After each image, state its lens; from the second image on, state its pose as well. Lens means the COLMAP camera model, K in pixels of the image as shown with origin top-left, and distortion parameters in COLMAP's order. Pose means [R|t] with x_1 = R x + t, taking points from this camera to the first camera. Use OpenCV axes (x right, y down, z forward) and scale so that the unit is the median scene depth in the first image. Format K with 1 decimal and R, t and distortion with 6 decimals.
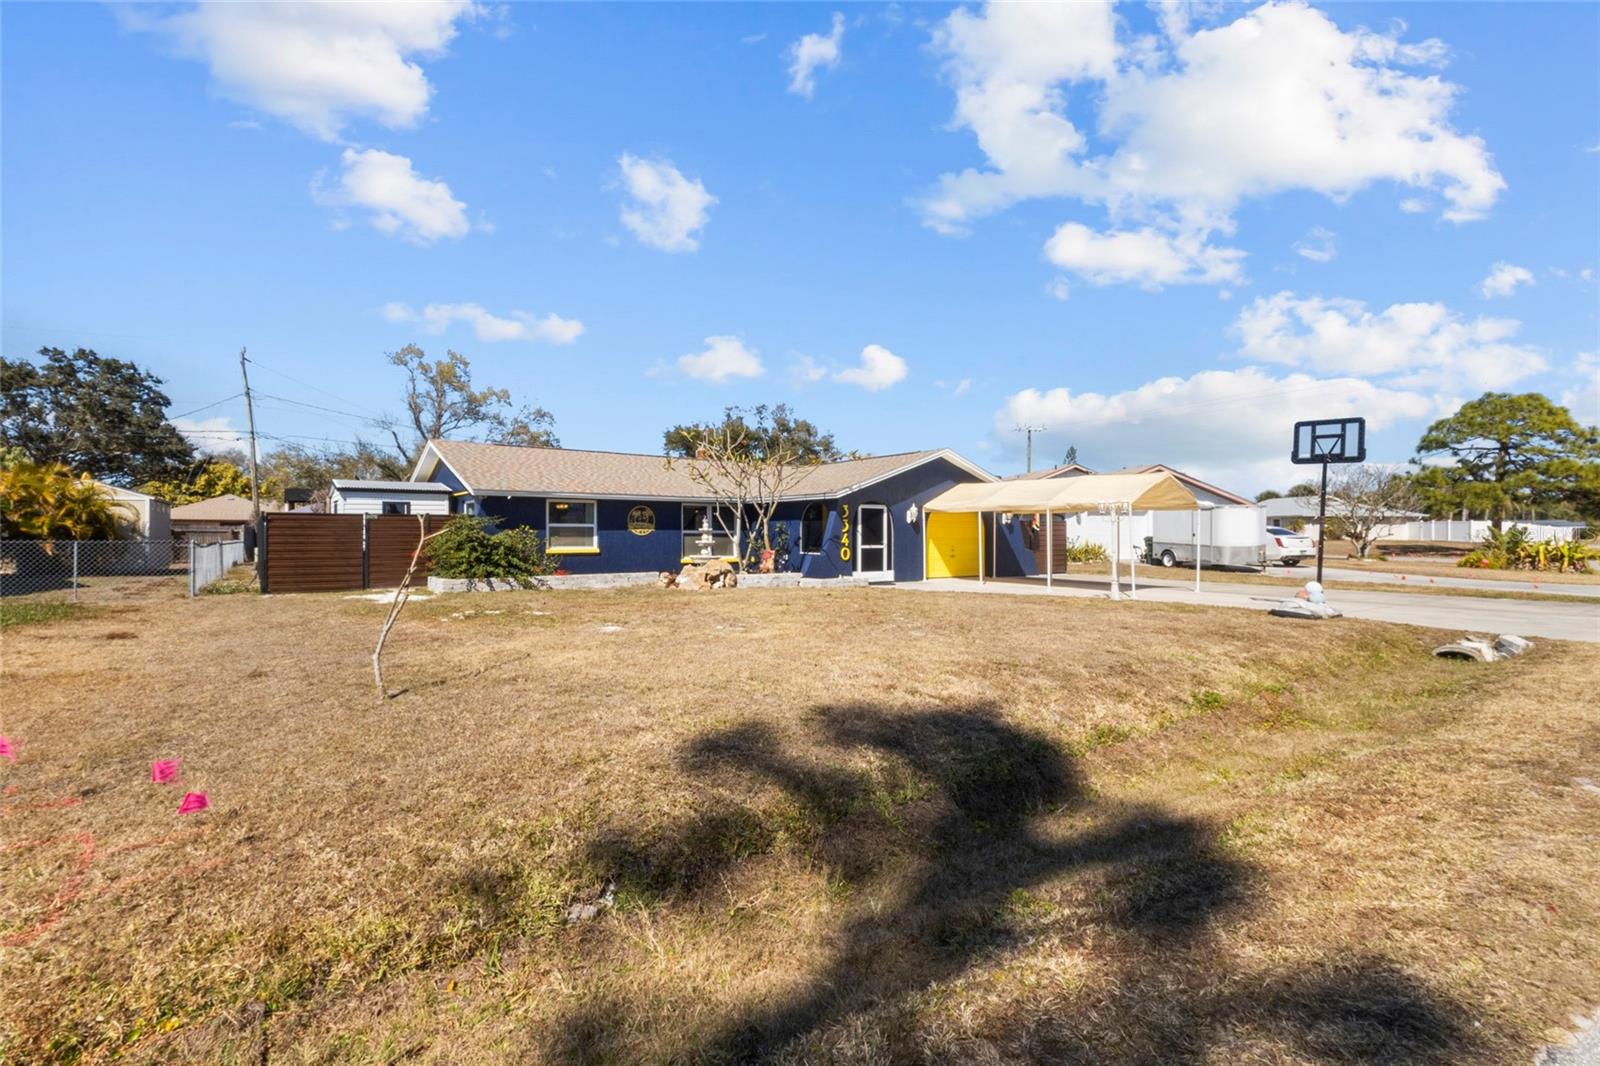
lens RADIAL K [[743.3, 0, 800.6], [0, 743.3, 530.6], [0, 0, 1]] dist [0.007941, 0.001094]
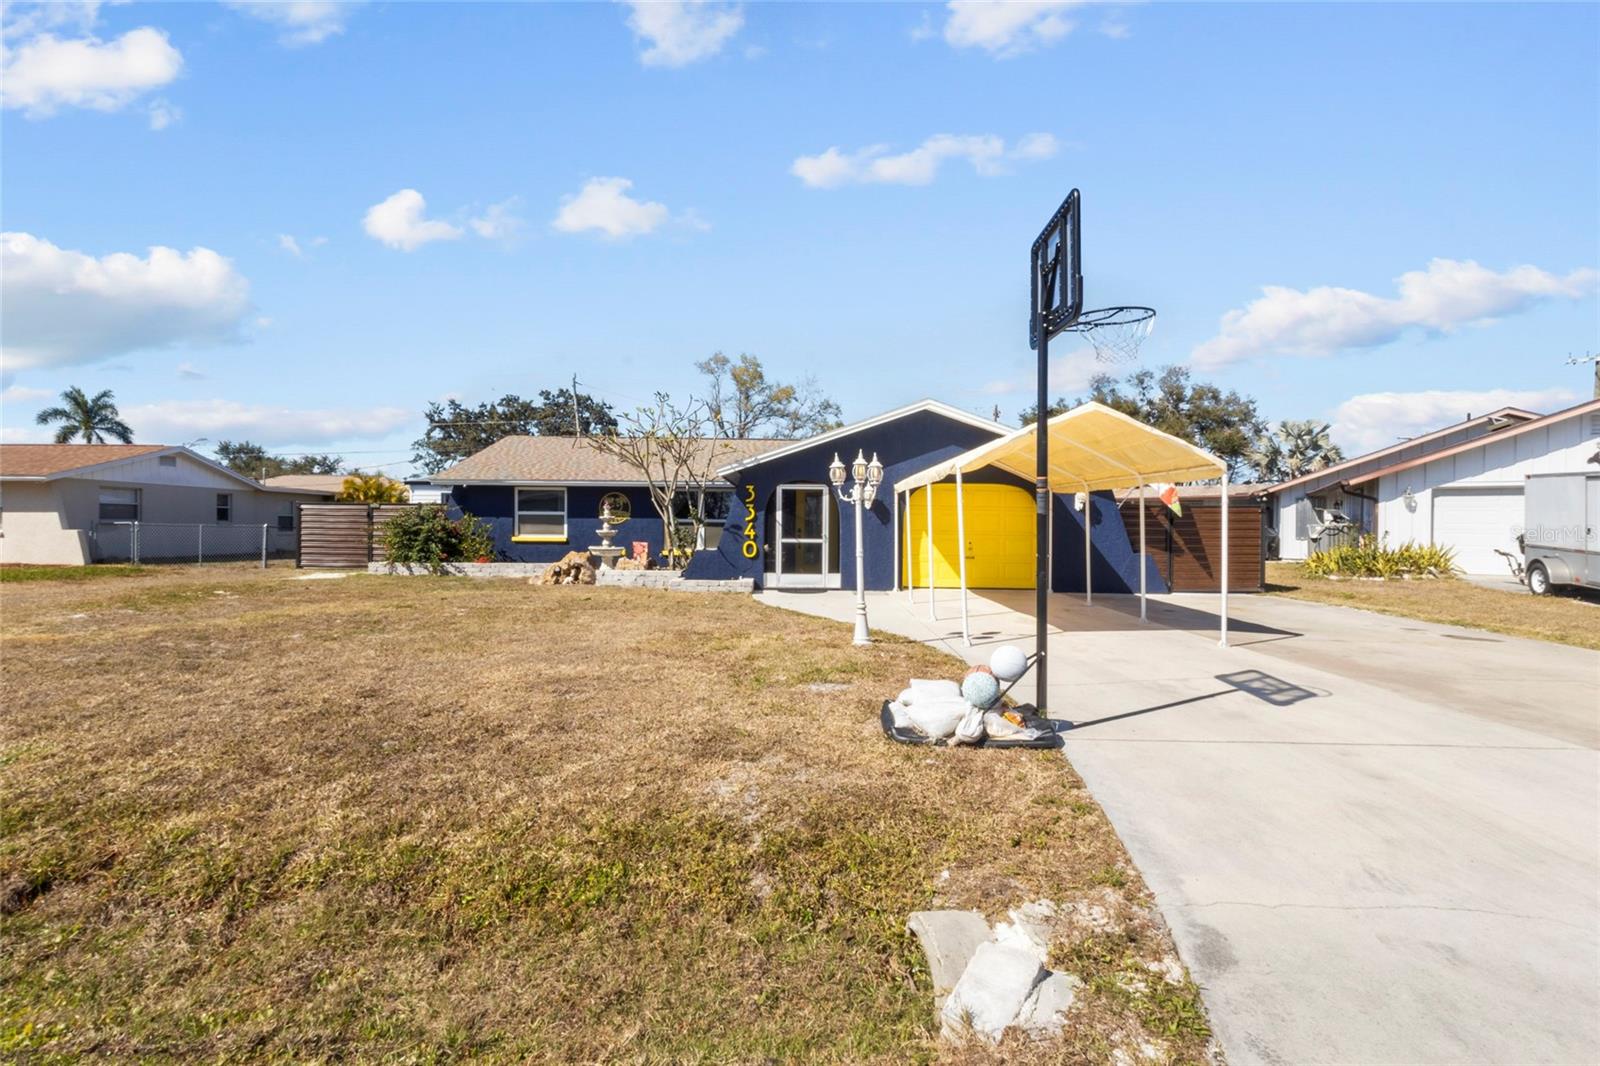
lens RADIAL K [[743.3, 0, 800.5], [0, 743.3, 532.0], [0, 0, 1]] dist [0.007941, 0.001094]
pose [[0.804974, 0.011687, -0.593195, 0.839542], [-0.004800, 0.999902, 0.013186, 0.004850], [0.593291, -0.007767, 0.804951, 0.618004]]
